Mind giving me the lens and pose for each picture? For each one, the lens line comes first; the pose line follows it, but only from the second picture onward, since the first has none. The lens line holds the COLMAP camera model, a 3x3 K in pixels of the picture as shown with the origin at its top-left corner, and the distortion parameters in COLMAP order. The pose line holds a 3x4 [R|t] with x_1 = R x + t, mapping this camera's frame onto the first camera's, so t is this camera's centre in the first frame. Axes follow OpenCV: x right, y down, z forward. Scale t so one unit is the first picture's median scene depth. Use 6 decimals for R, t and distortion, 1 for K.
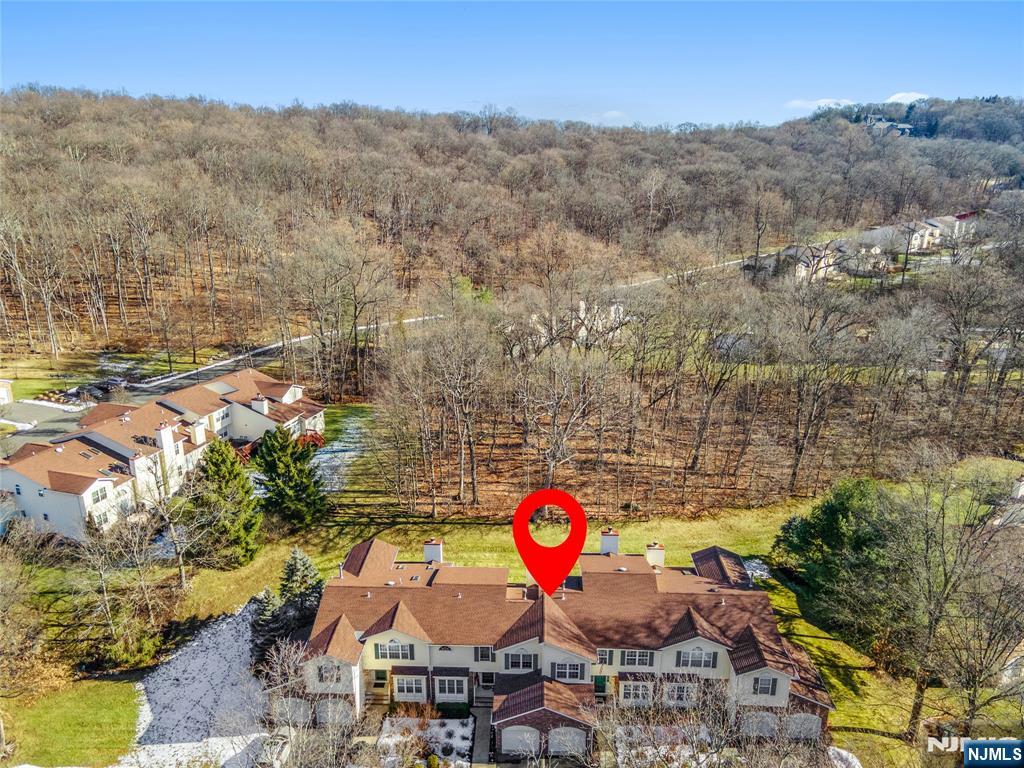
lens RADIAL K [[726.3, 0, 511.5], [0, 726.3, 382.7], [0, 0, 1]] dist [0.008072, 0.003741]
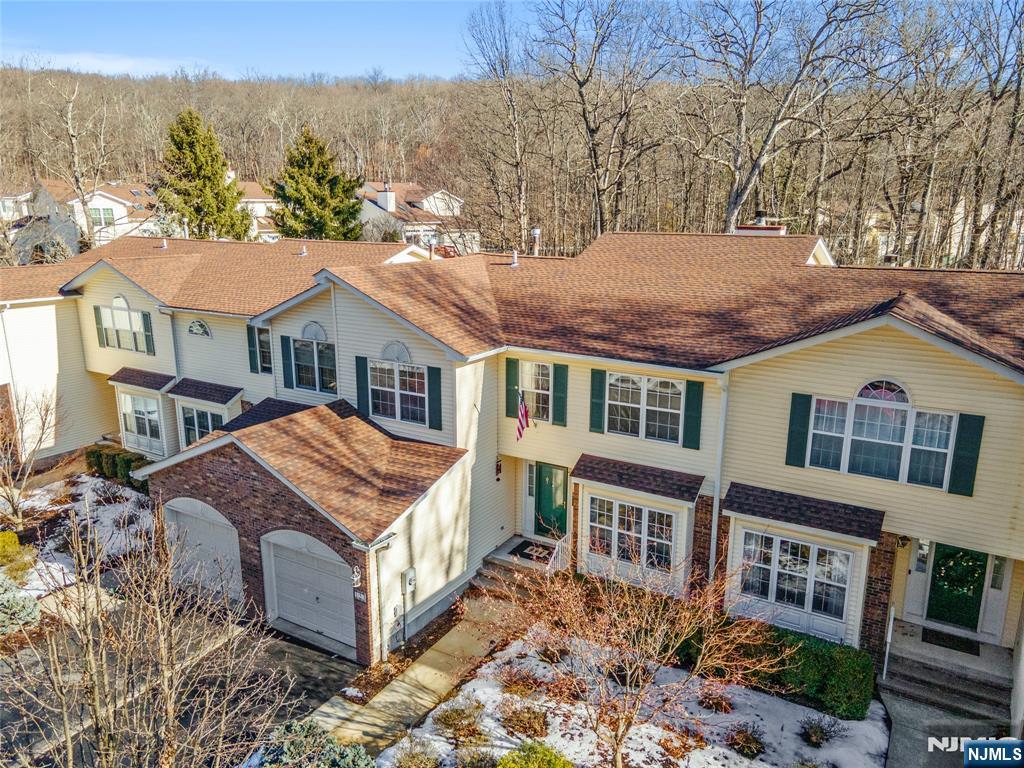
lens RADIAL K [[726.3, 0, 511.7], [0, 726.3, 386.1], [0, 0, 1]] dist [0.008072, 0.003741]
pose [[0.875204, 0.119394, -0.468789, 0.258382], [-0.142547, 0.989688, -0.014068, 0.381846], [0.462275, 0.079137, 0.883198, 0.730472]]
